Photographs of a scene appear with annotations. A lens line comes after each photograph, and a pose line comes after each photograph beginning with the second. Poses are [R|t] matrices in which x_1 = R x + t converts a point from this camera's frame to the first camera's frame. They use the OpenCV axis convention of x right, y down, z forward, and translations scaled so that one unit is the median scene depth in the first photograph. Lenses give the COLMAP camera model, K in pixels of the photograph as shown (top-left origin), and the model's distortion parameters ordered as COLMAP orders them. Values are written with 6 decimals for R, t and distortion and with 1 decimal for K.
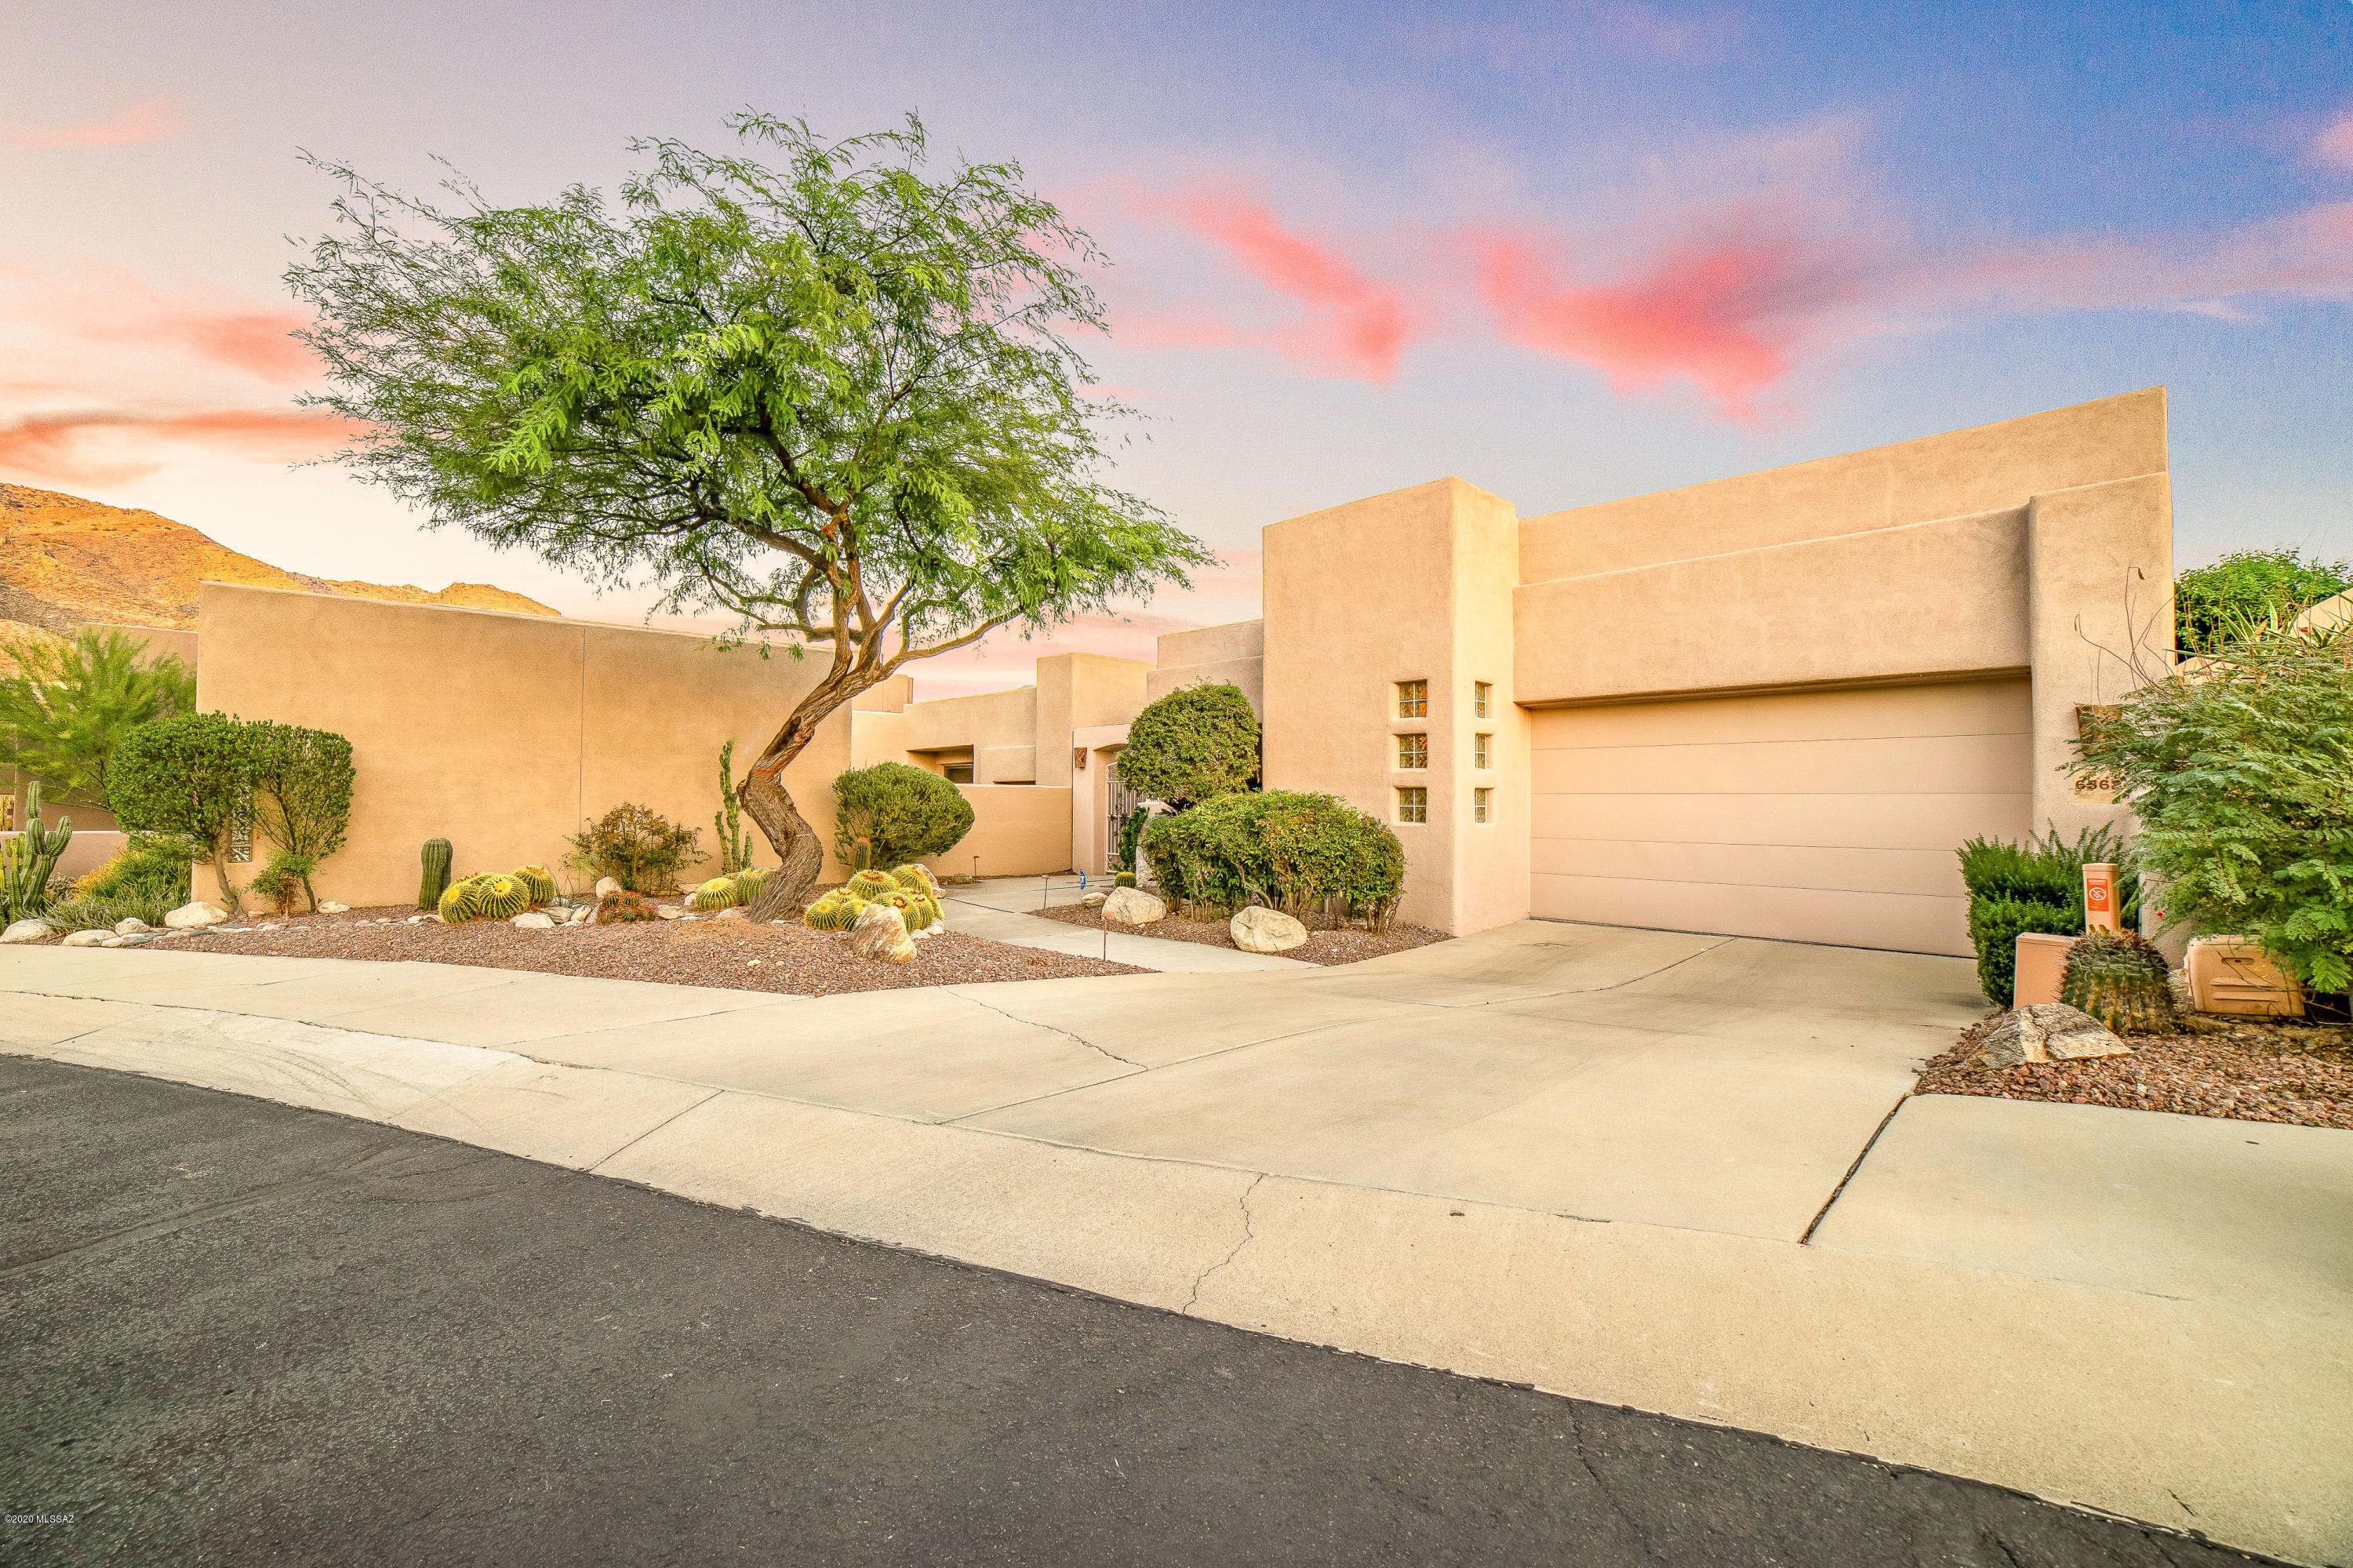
lens RADIAL K [[941.2, 0, 1147.9], [0, 941.2, 787.4], [0, 0, 1]] dist [-0.096711, 0.032137]
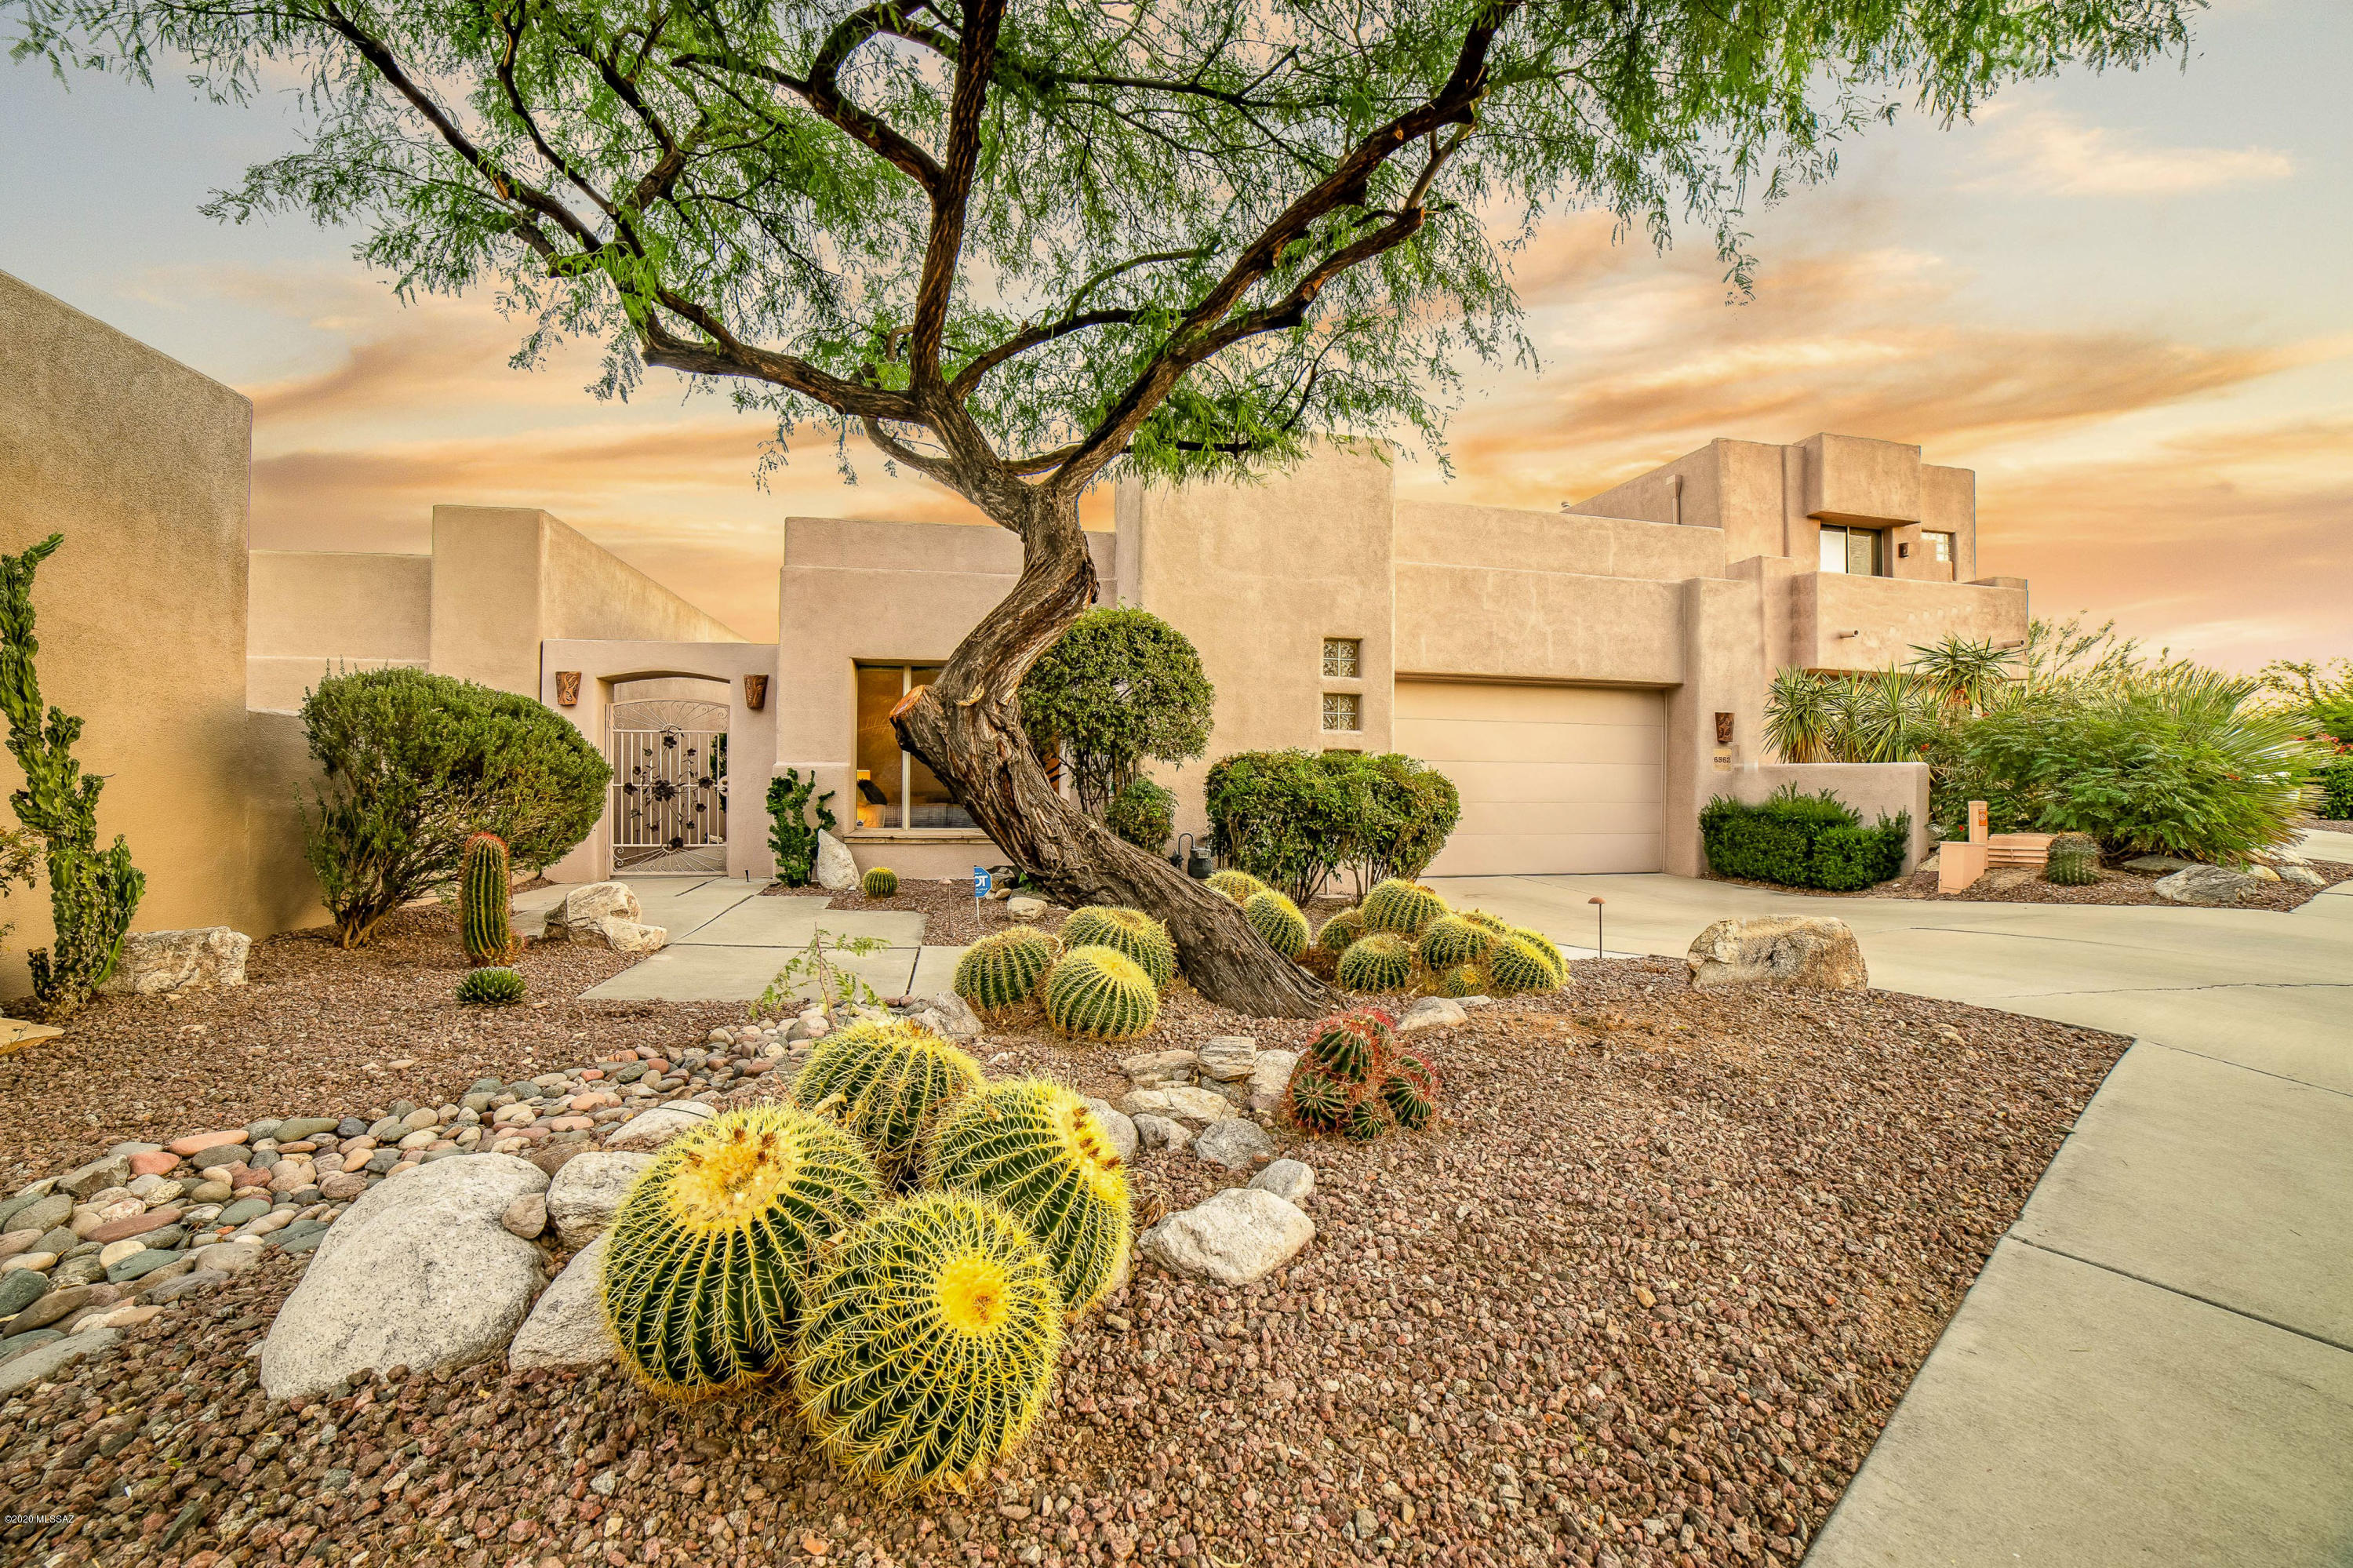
lens RADIAL K [[941.2, 0, 1147.9], [0, 941.2, 787.4], [0, 0, 1]] dist [-0.096711, 0.032137]
pose [[0.514712, -0.021359, 0.857097, -0.657013], [-0.022051, 0.999029, 0.038138, 0.006993], [-0.857079, -0.038530, 0.513741, 0.677569]]
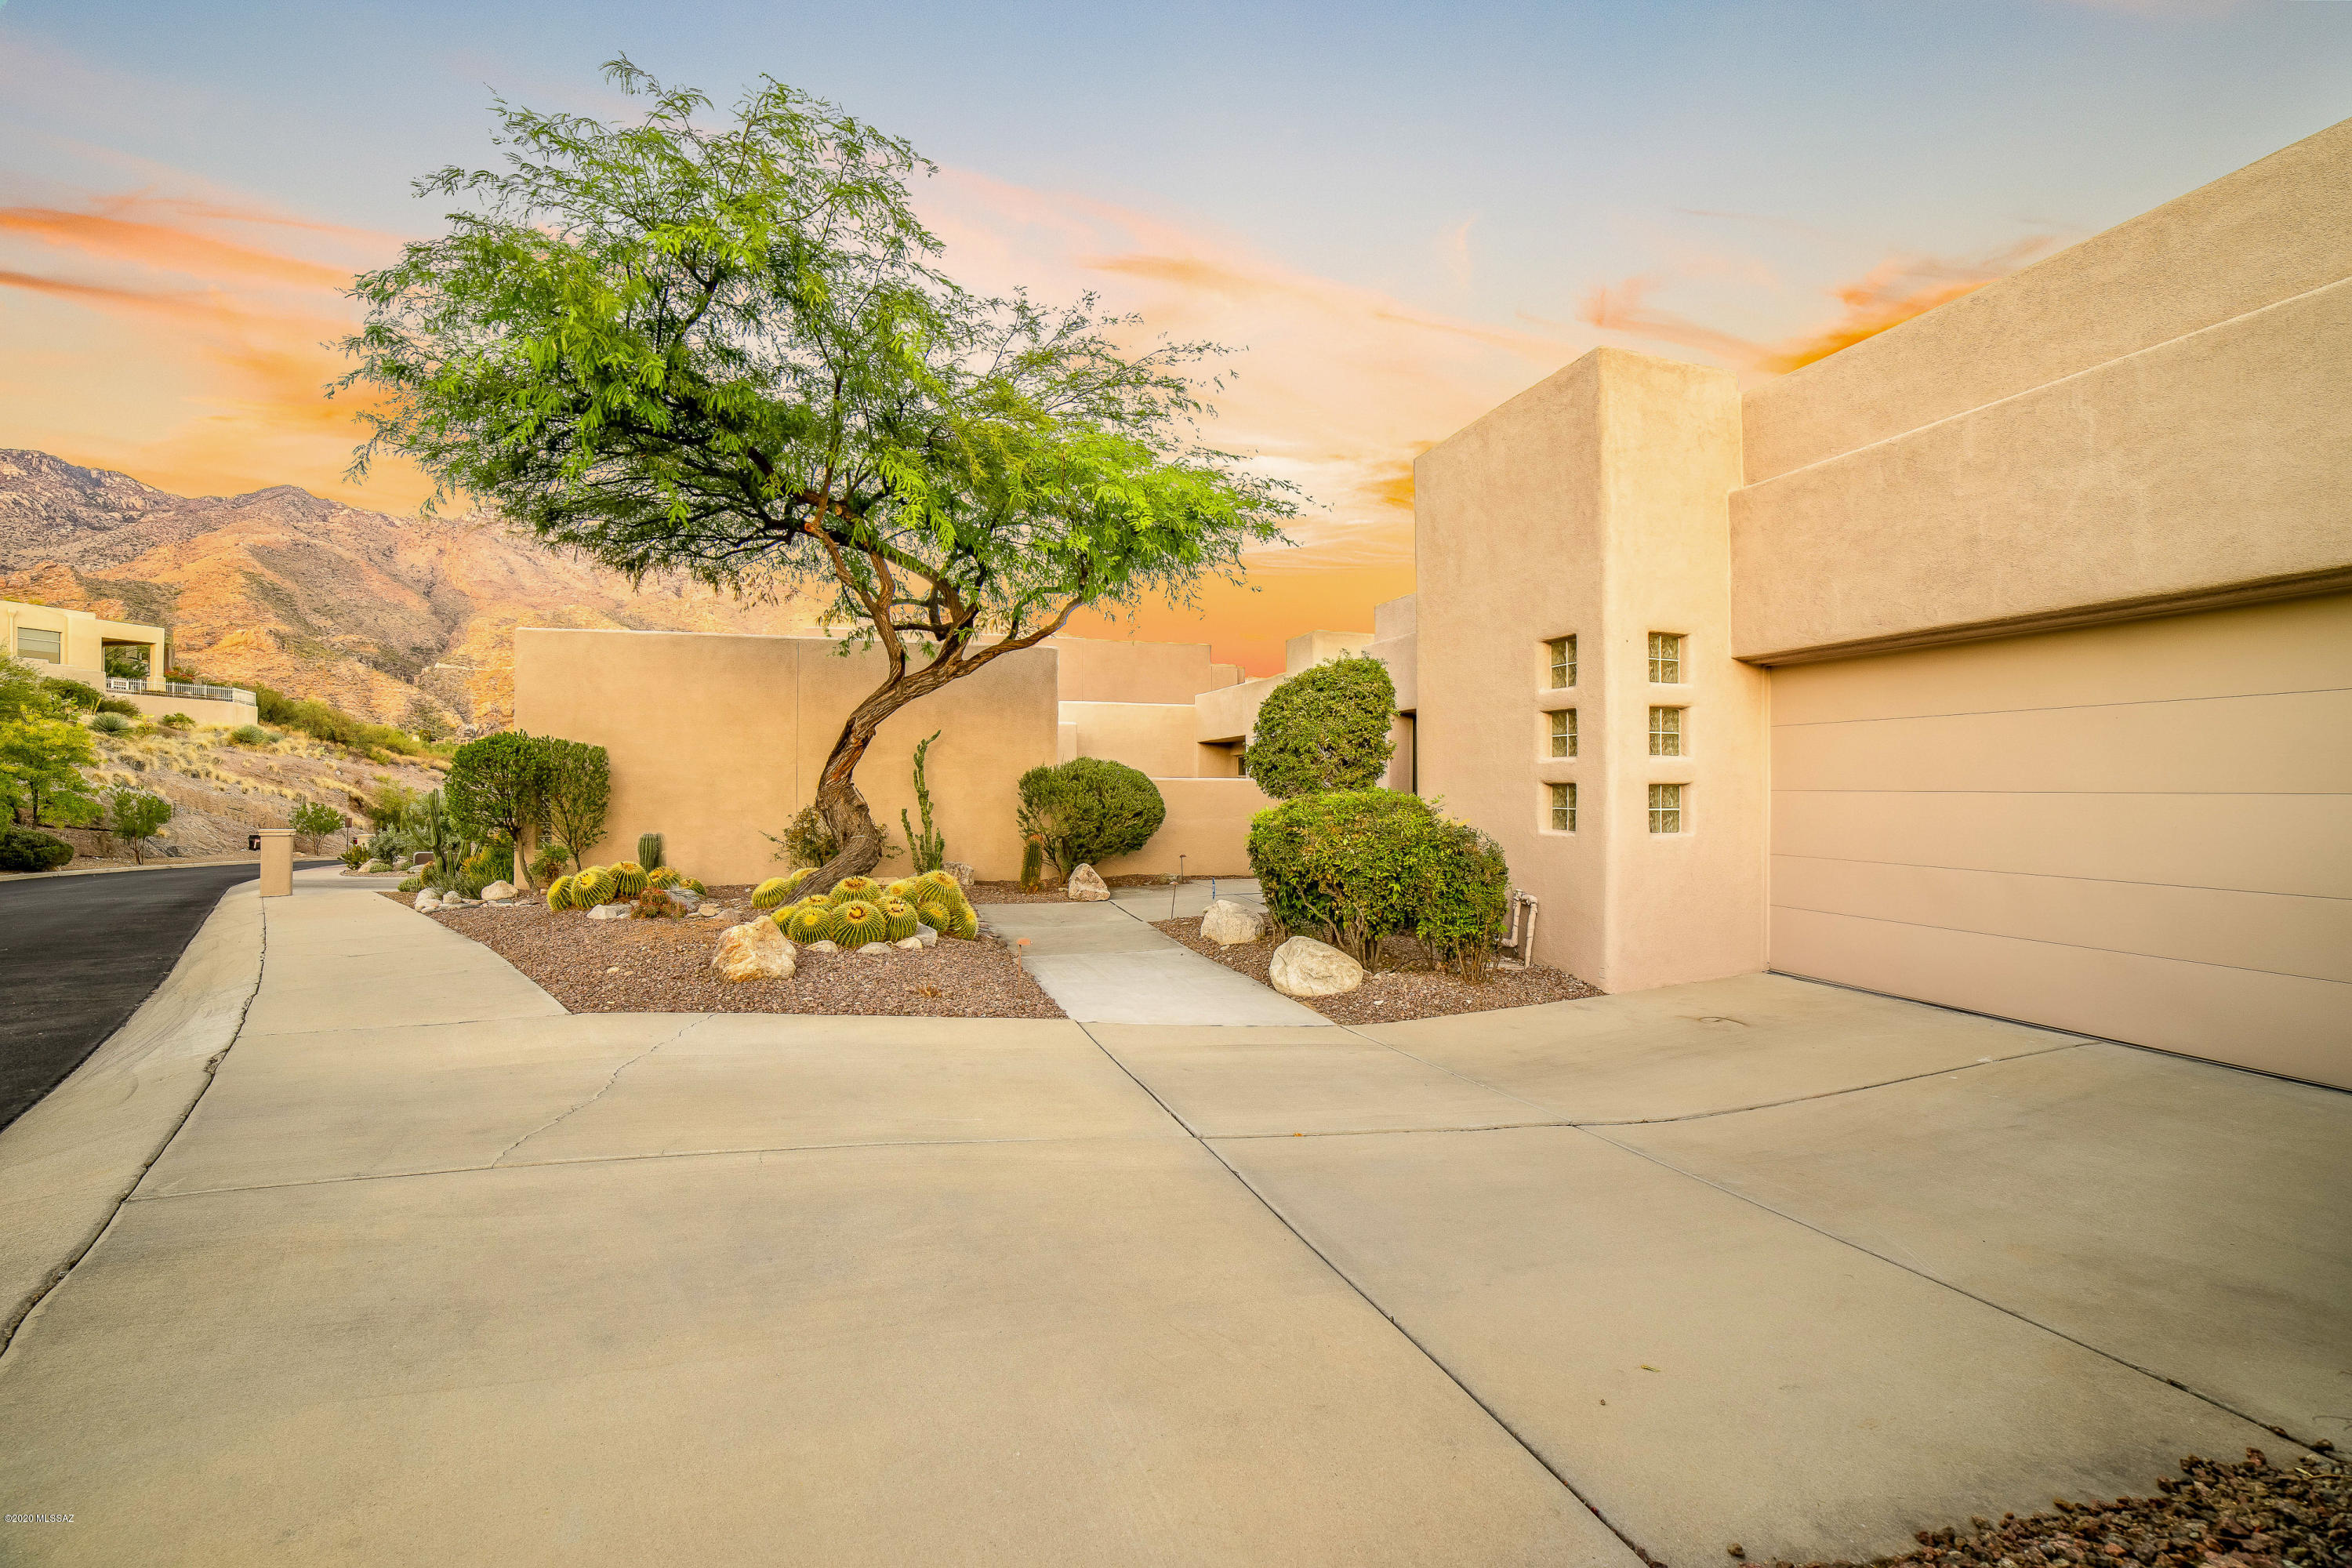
lens RADIAL K [[940.8, 0, 1147.4], [0, 940.8, 787.4], [0, 0, 1]] dist [-0.096711, 0.032137]
pose [[0.904925, -0.005558, -0.425534, 0.298208], [0.010549, 0.999900, 0.009374, -0.006529], [0.425440, -0.012972, 0.904894, 0.207905]]
